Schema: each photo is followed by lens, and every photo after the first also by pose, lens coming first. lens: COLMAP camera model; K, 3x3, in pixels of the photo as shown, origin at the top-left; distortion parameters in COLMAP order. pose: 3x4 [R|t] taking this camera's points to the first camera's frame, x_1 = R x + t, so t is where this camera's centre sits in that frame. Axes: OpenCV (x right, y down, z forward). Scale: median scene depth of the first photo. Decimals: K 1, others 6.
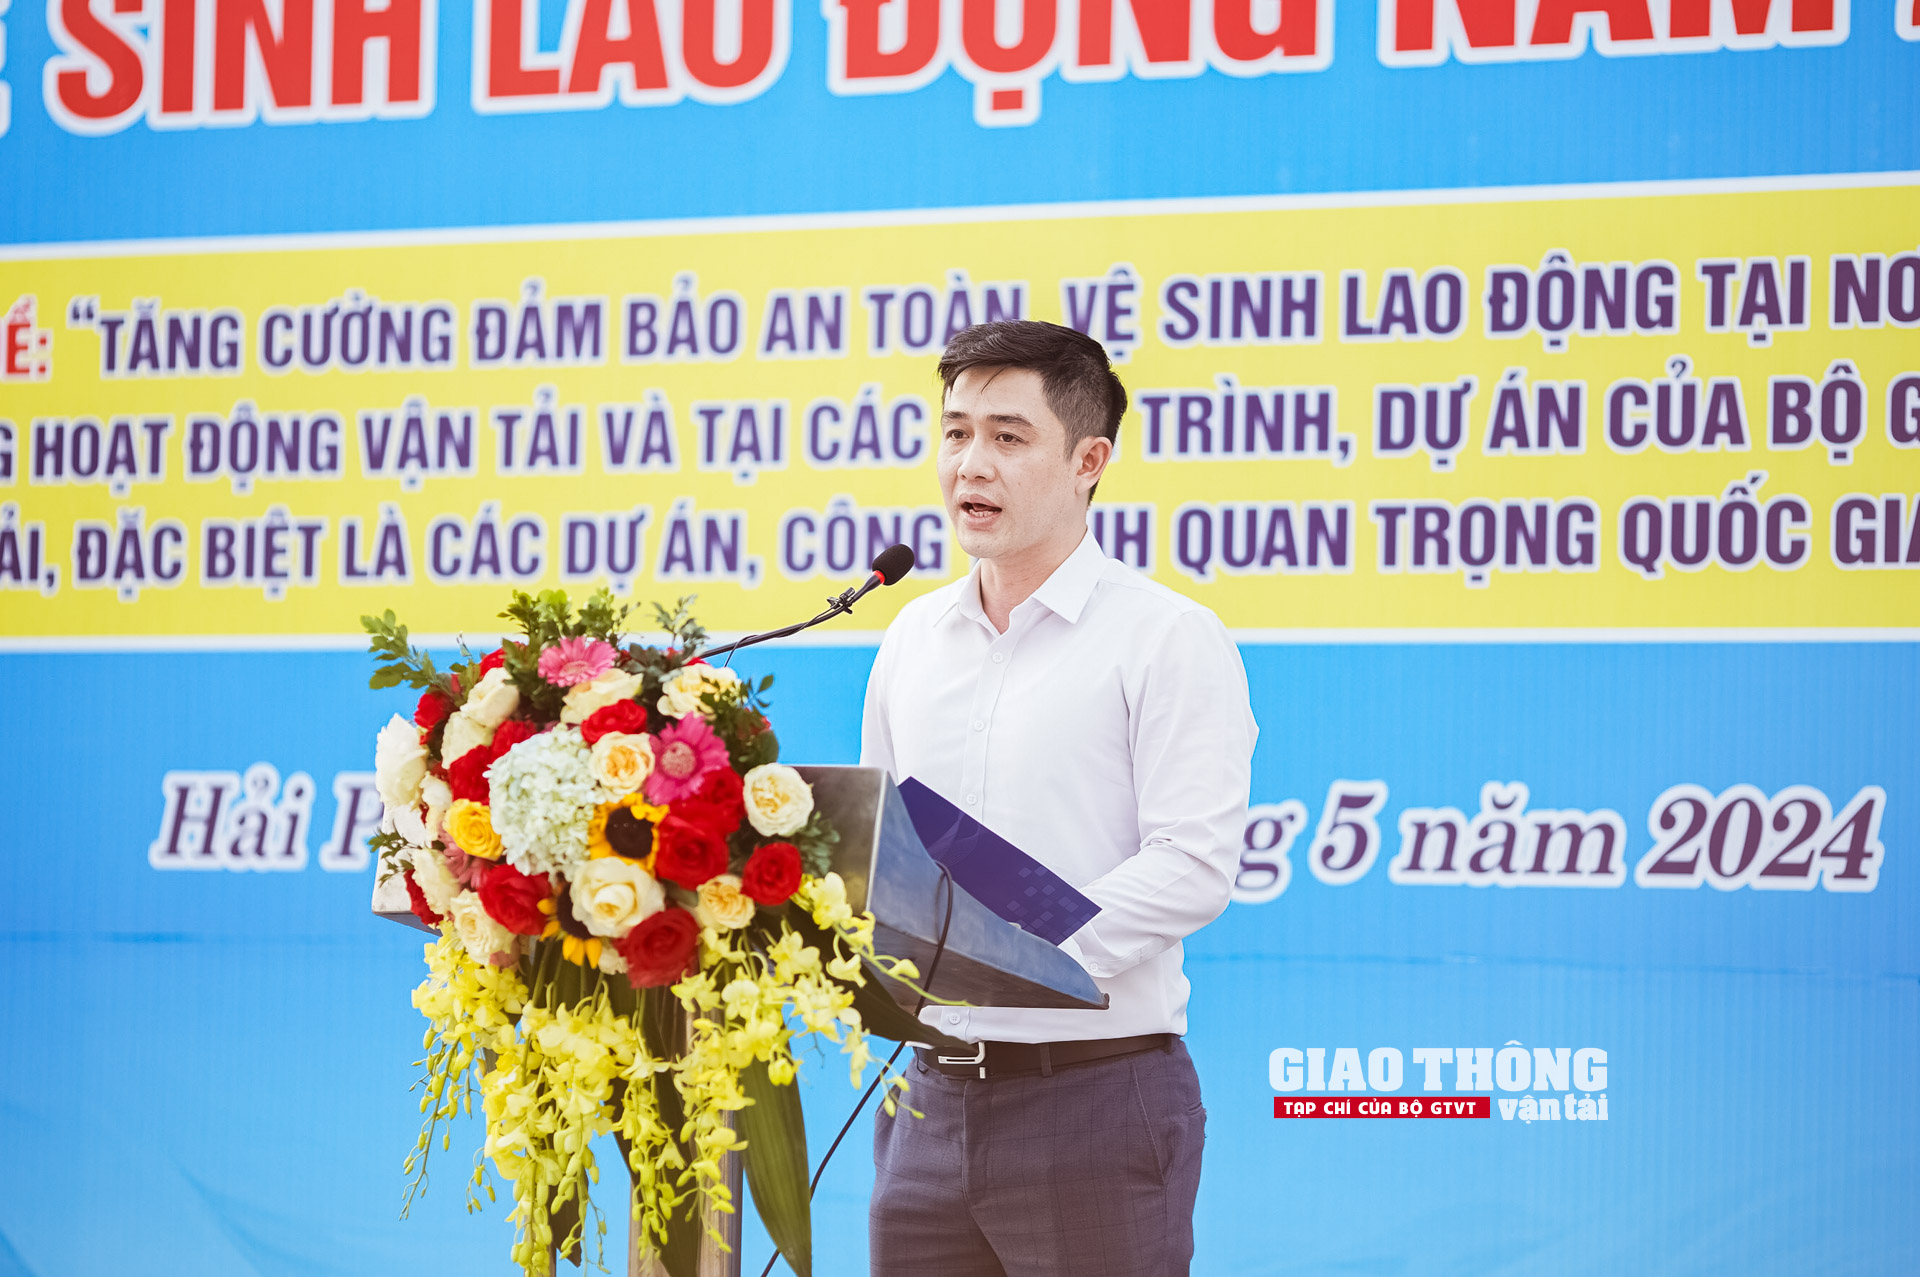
lens RADIAL K [[7162.7, 0, 995.9], [0, 7162.7, 634.1], [0, 0, 1]] dist [0.536080, -4.445997]
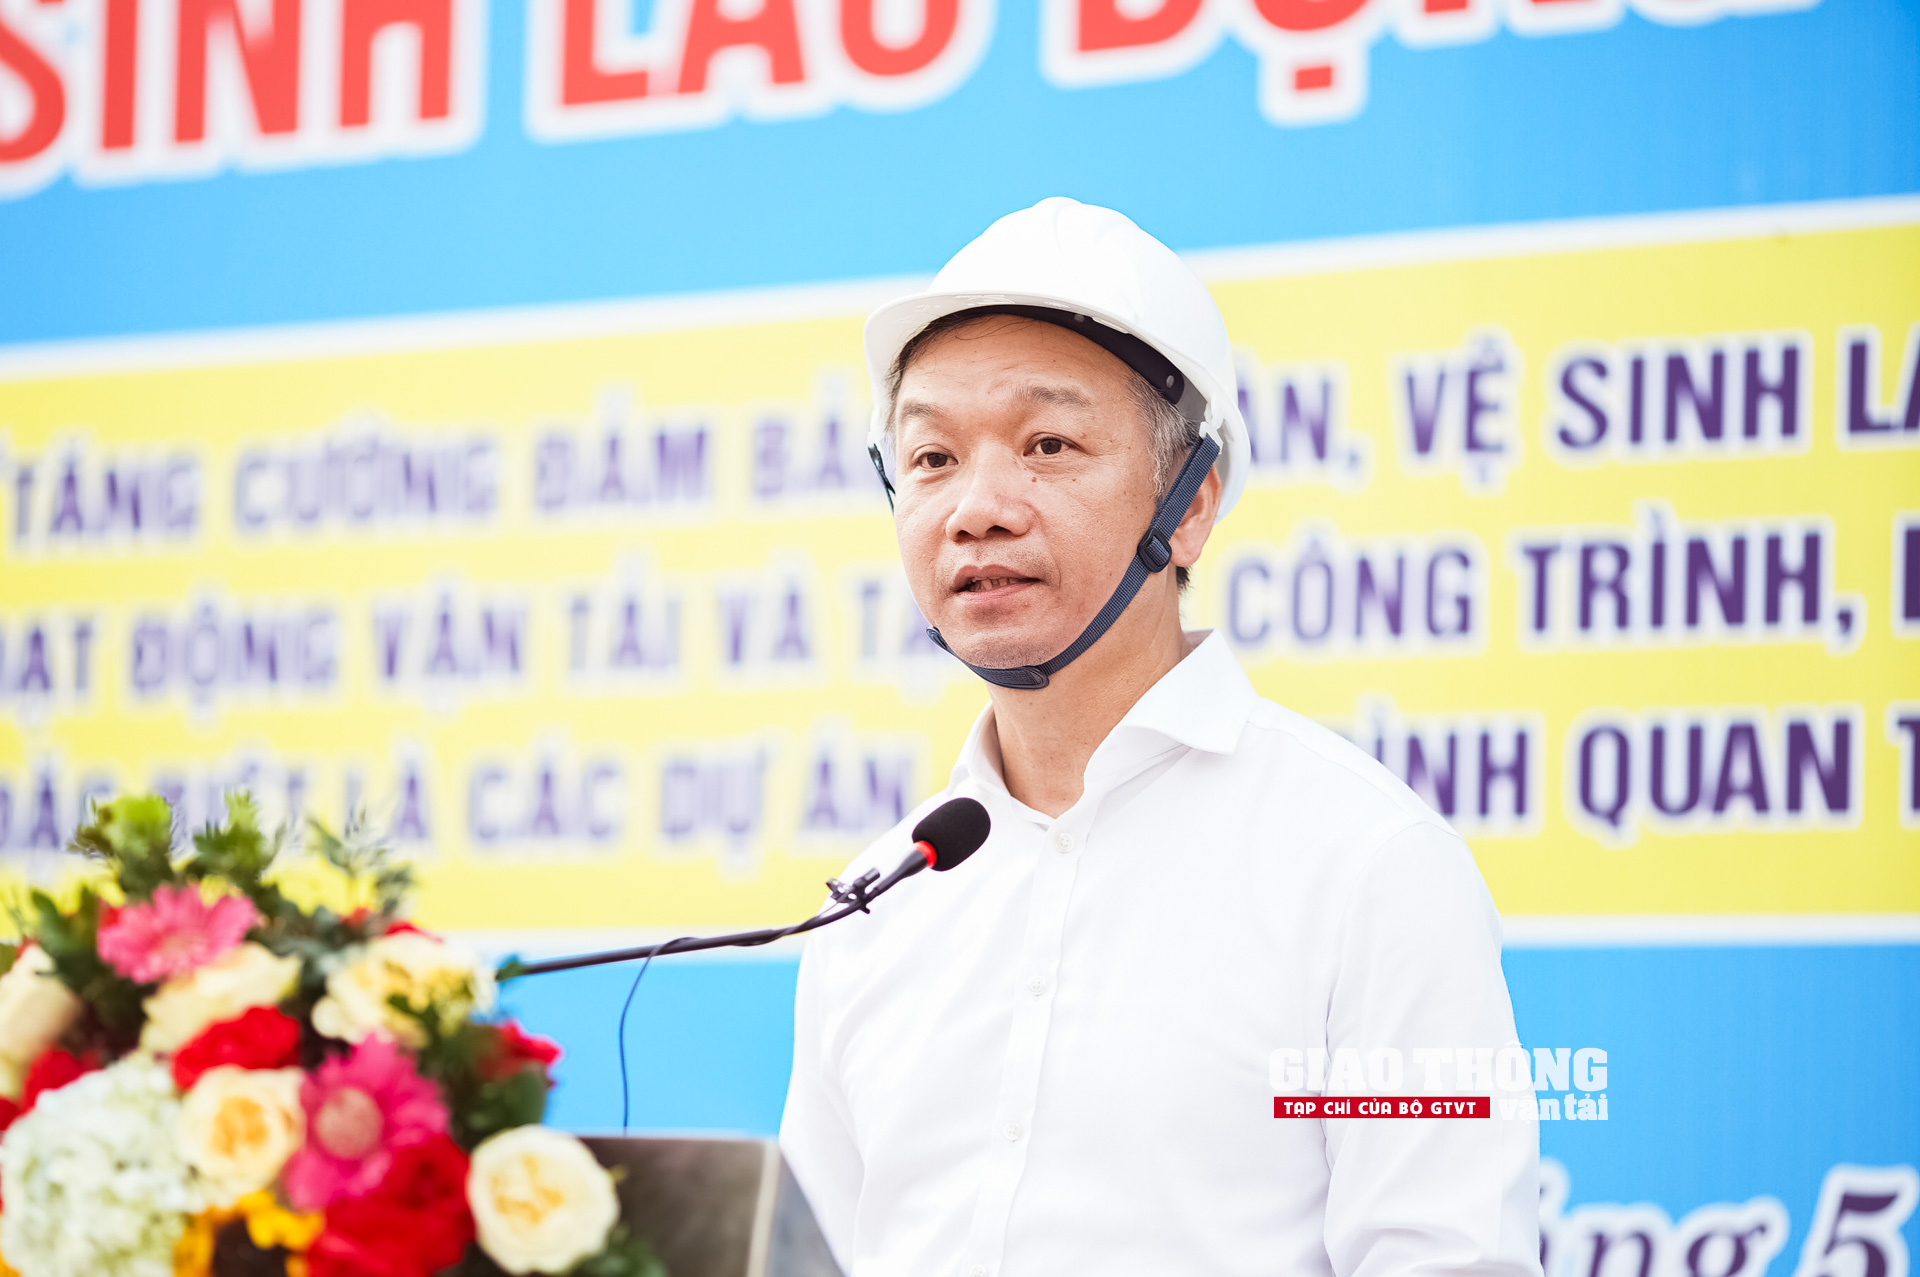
lens RADIAL K [[7805.7, 0, 960.0], [0, 7805.7, 638.5], [0, 0, 1]] dist [0.196067, 4.423282]
pose [[0.994869, -0.004764, -0.101054, 0.041618], [0.000015, 0.998898, -0.046943, 0.006932], [0.101167, 0.046701, 0.993773, 0.336969]]
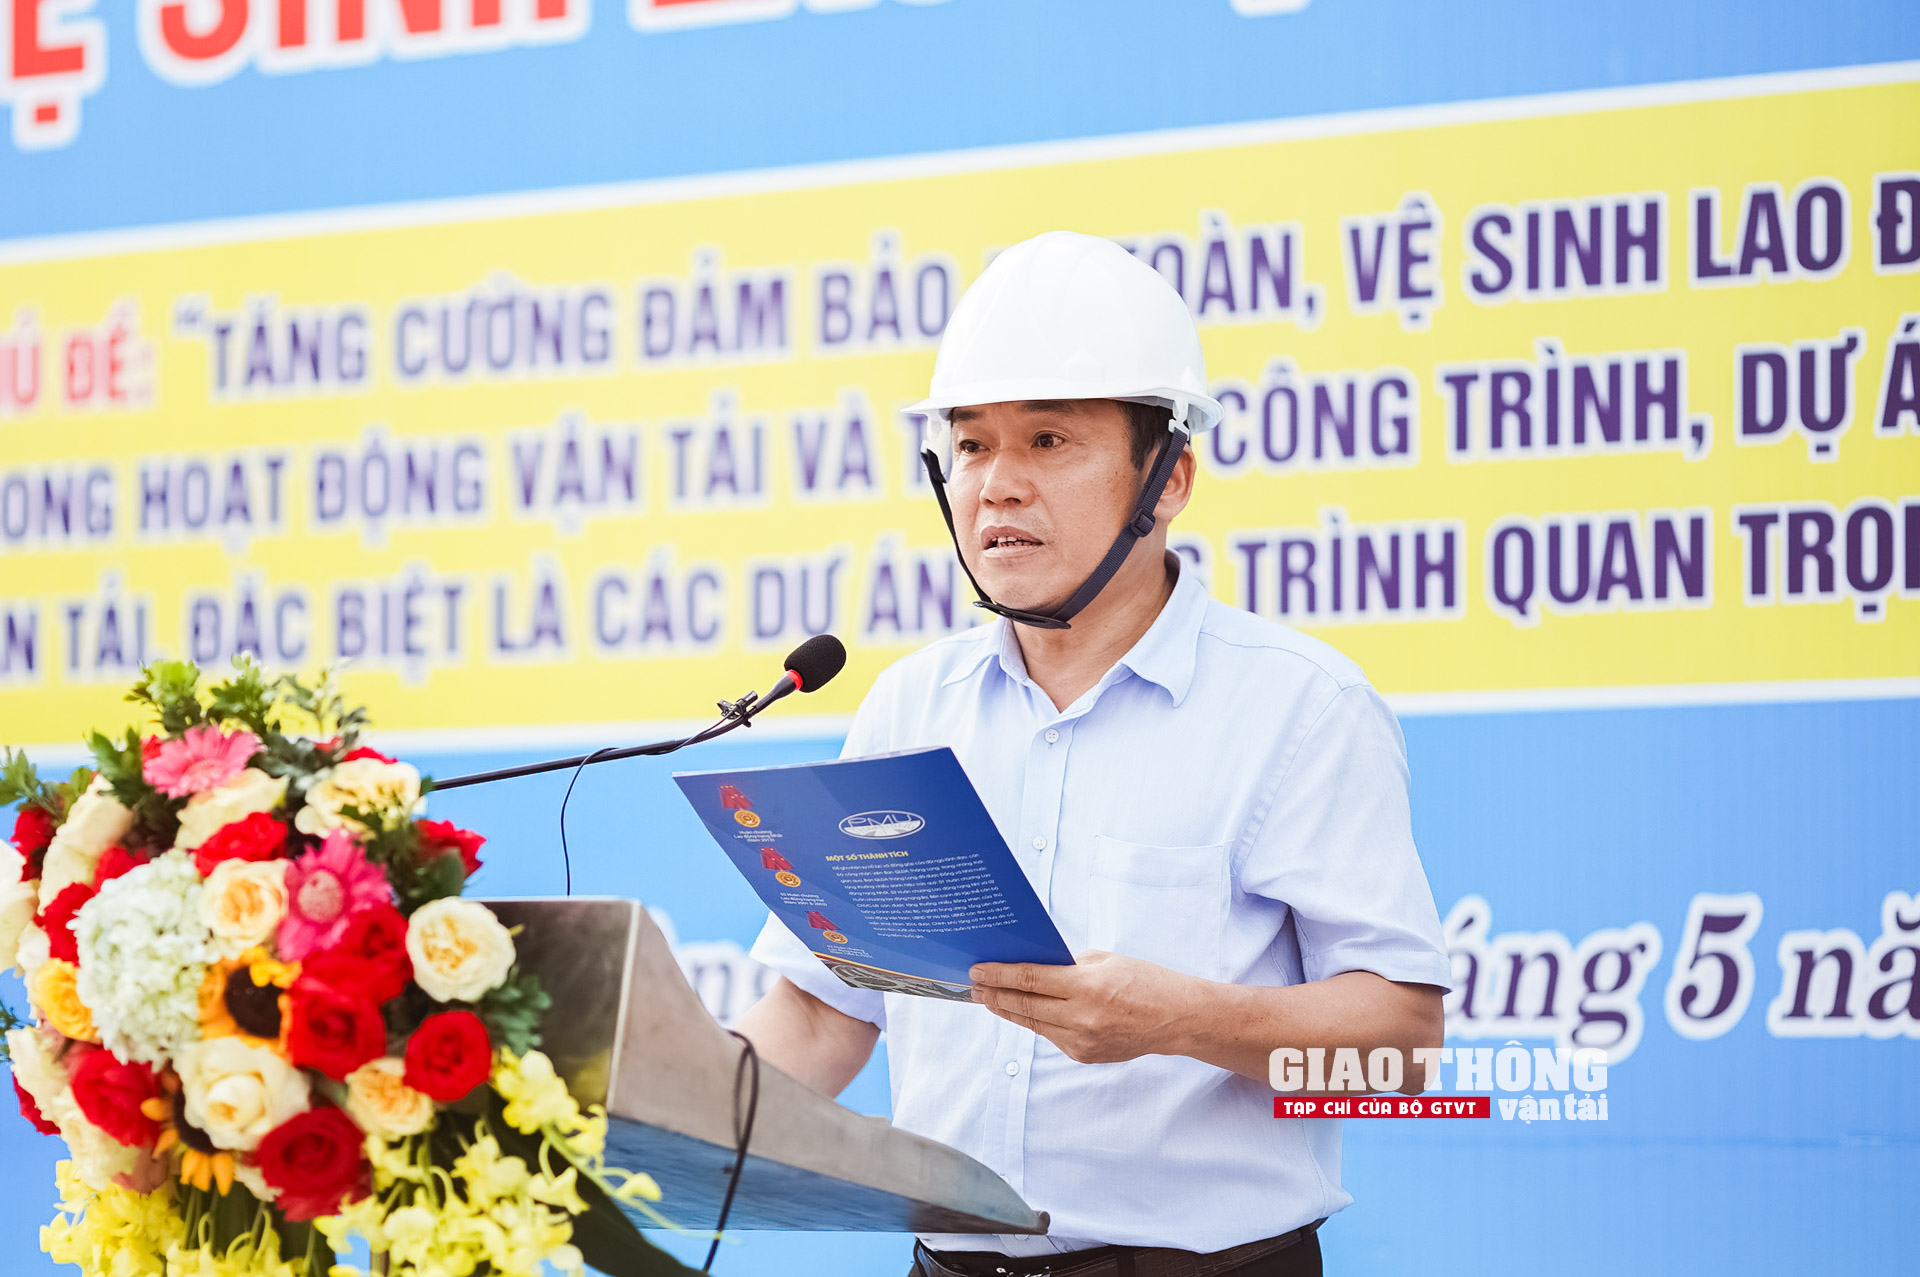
lens RADIAL K [[8616.2, 0, 897.3], [0, 8616.2, 641.4], [0, 0, 1]] dist [0.314674, 8.813974]
pose [[0.985230, -0.028779, -0.168798, 0.116754], [0.027203, 0.999562, -0.011639, 0.002895], [0.169060, 0.006876, 0.985582, 0.129391]]
